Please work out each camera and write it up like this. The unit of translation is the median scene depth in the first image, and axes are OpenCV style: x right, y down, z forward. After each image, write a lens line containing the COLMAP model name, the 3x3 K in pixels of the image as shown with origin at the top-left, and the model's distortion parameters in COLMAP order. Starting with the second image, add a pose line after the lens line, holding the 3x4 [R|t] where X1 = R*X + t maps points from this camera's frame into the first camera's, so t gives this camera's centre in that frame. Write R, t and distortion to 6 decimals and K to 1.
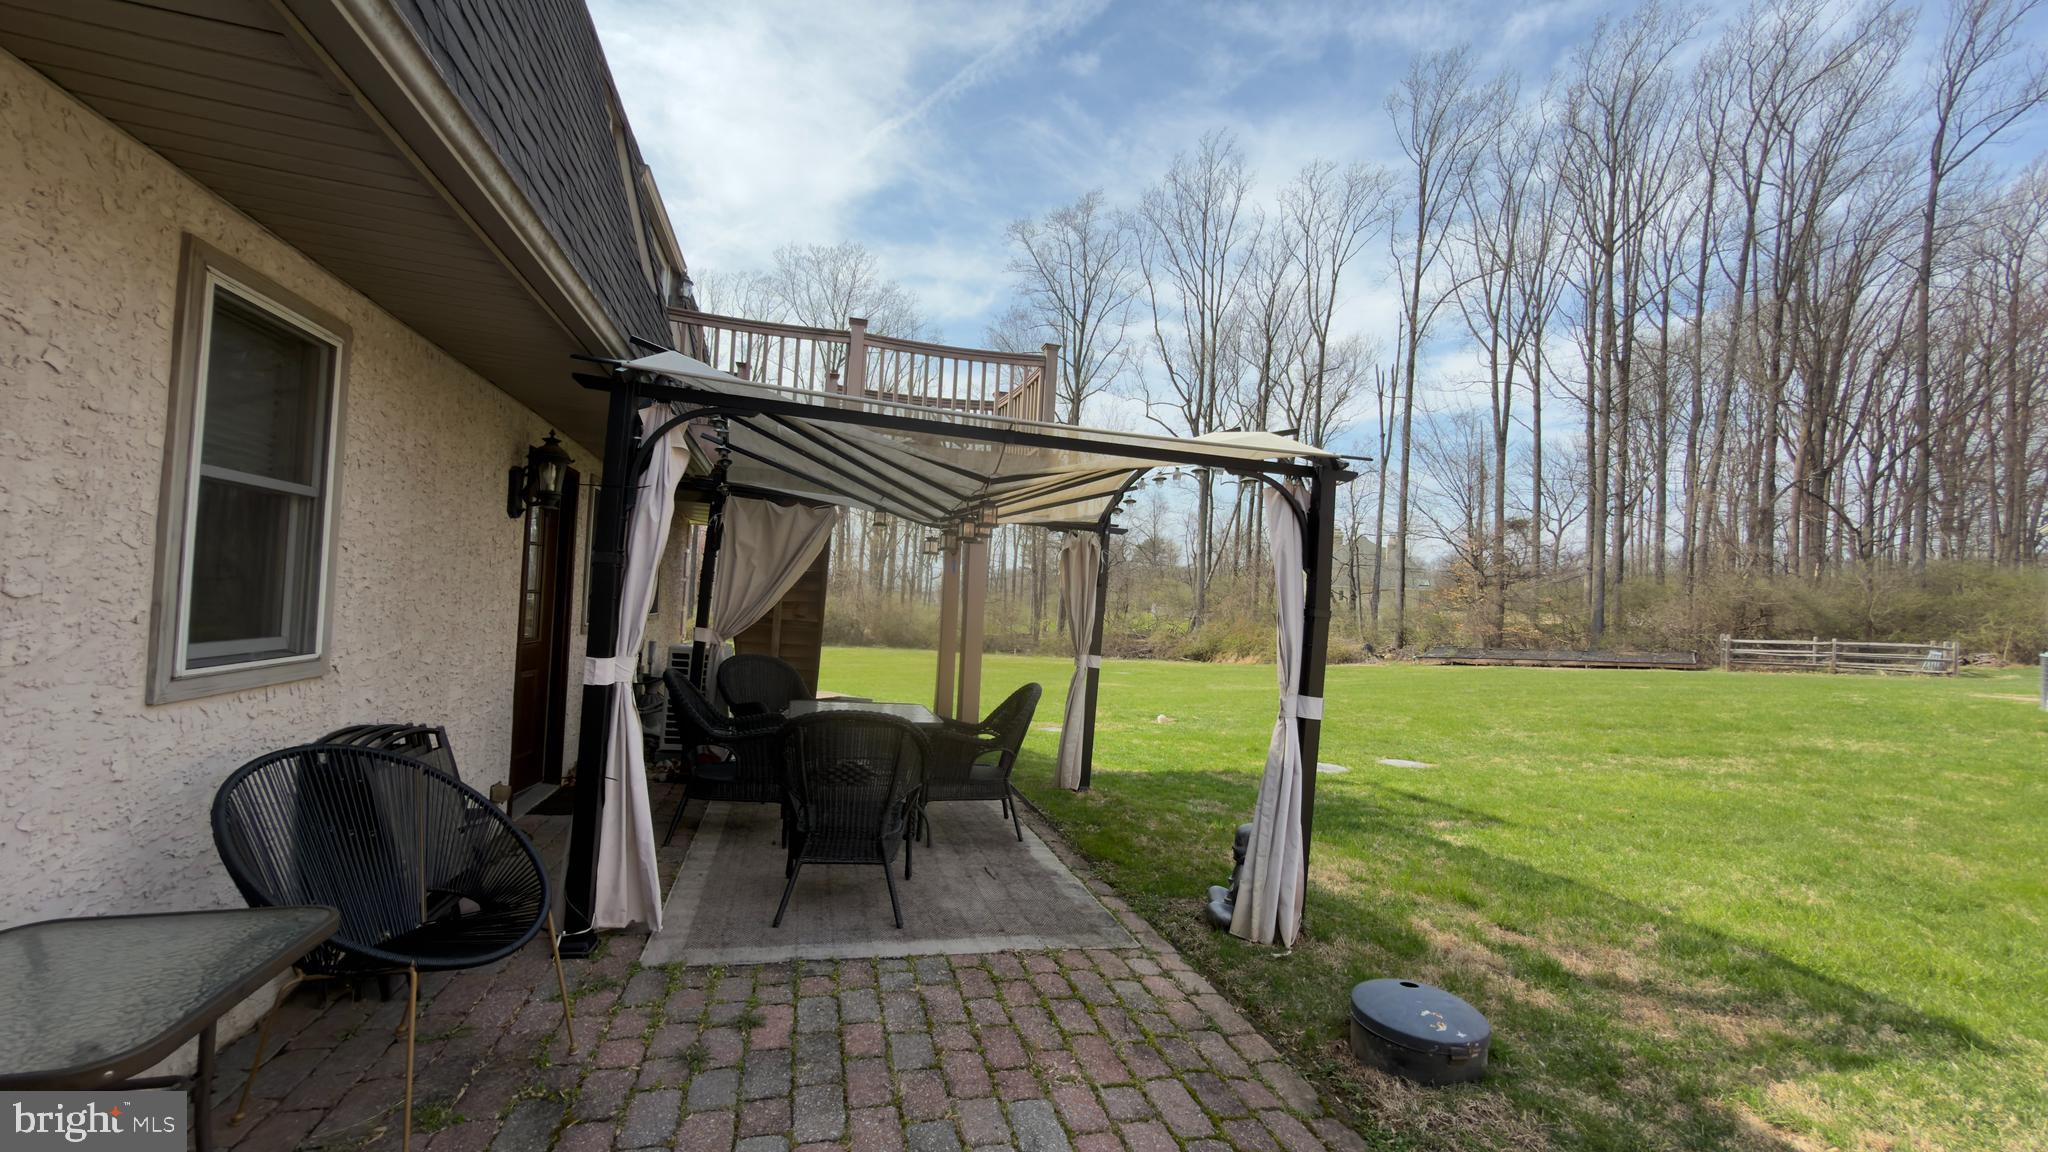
lens RADIAL K [[813.6, 0, 1022.0], [0, 813.6, 577.6], [0, 0, 1]] dist [0.000565, -0.000319]
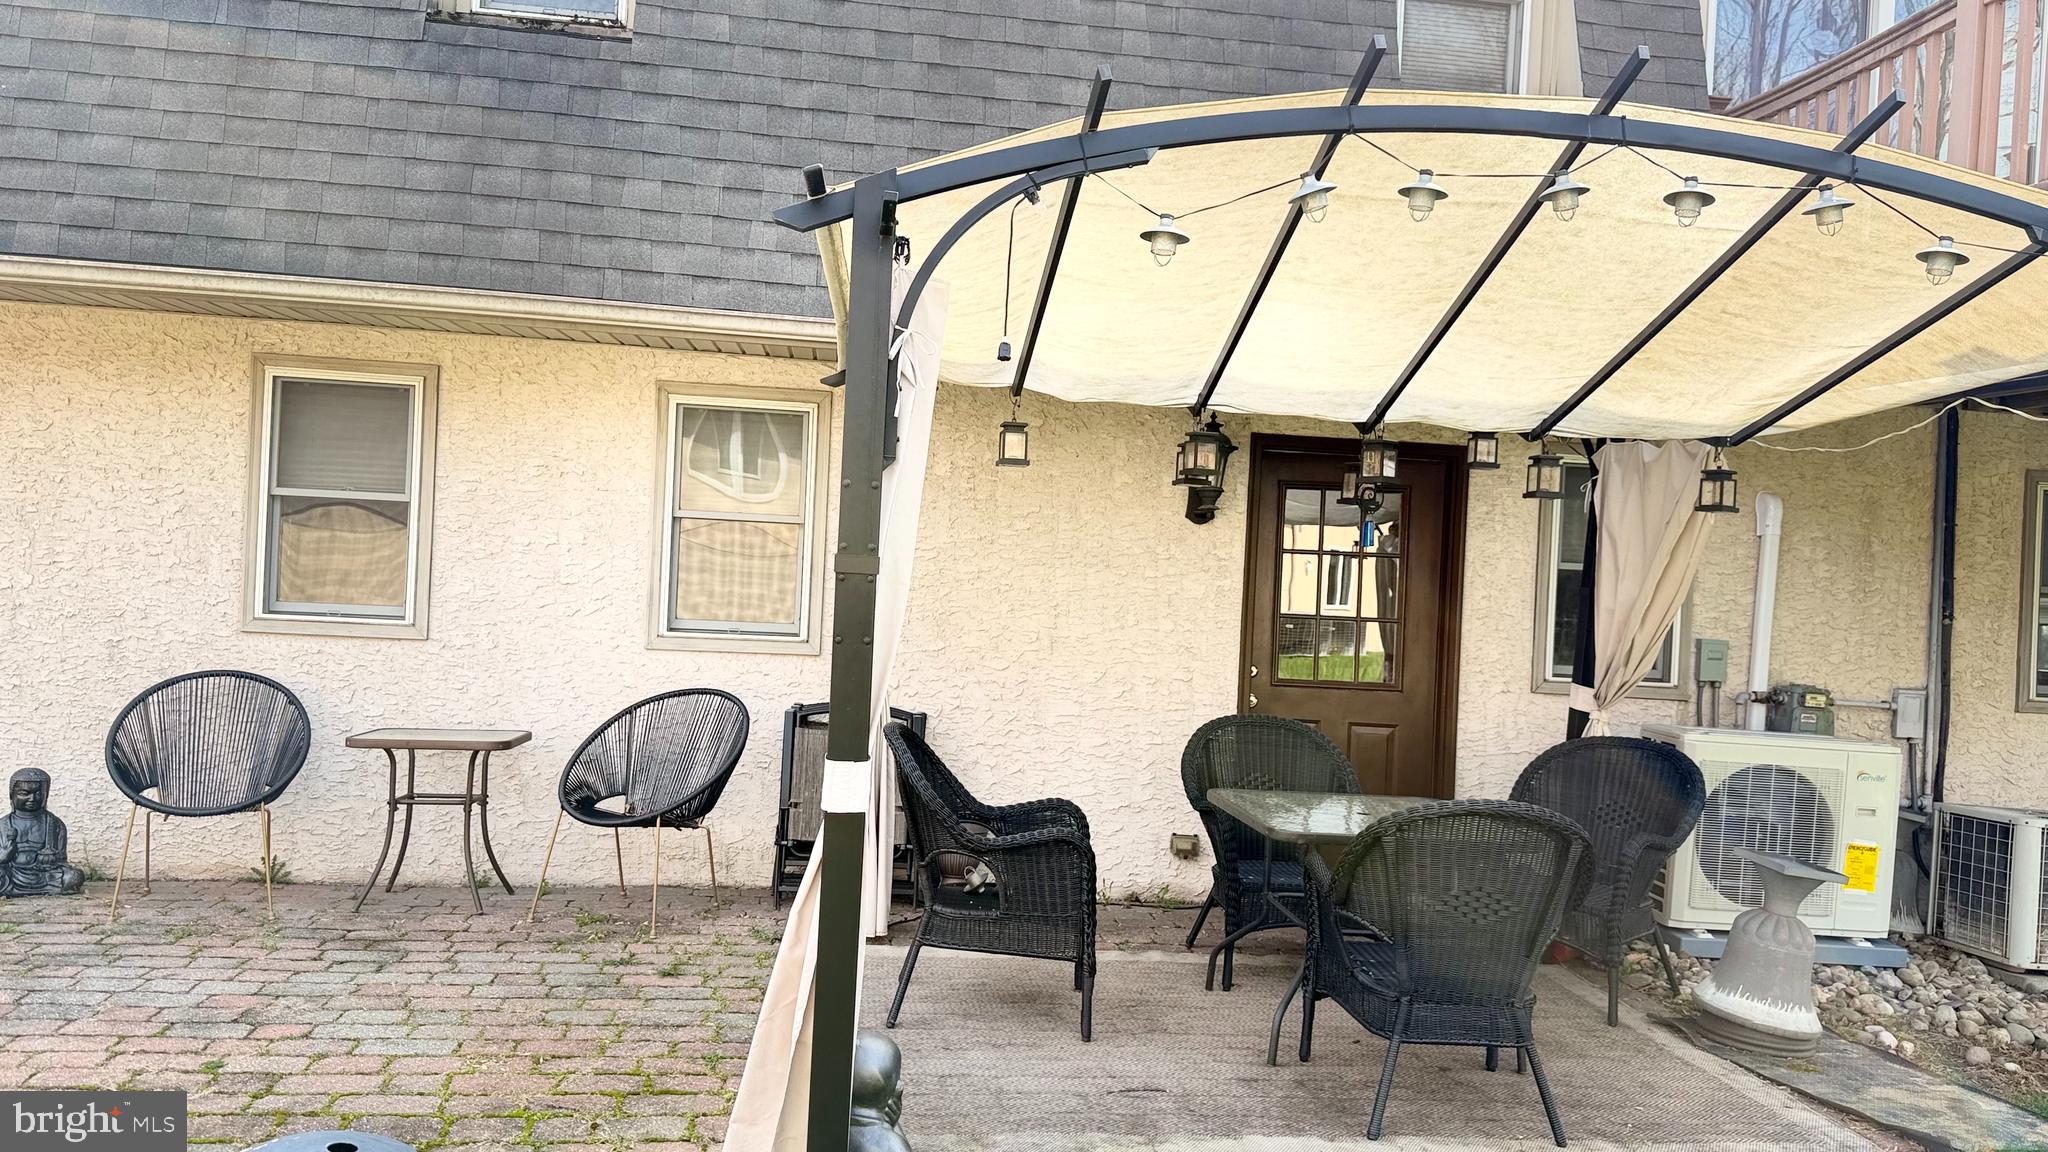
lens RADIAL K [[1527.9, 0, 1024.0], [0, 1527.9, 576.0], [0, 0, 1]] dist [0.092909, -0.236107]
pose [[-0.127395, -0.043119, -0.990914, 1.864657], [-0.016948, 0.999003, -0.041293, 0.106193], [0.991707, 0.011534, -0.127999, 1.934637]]
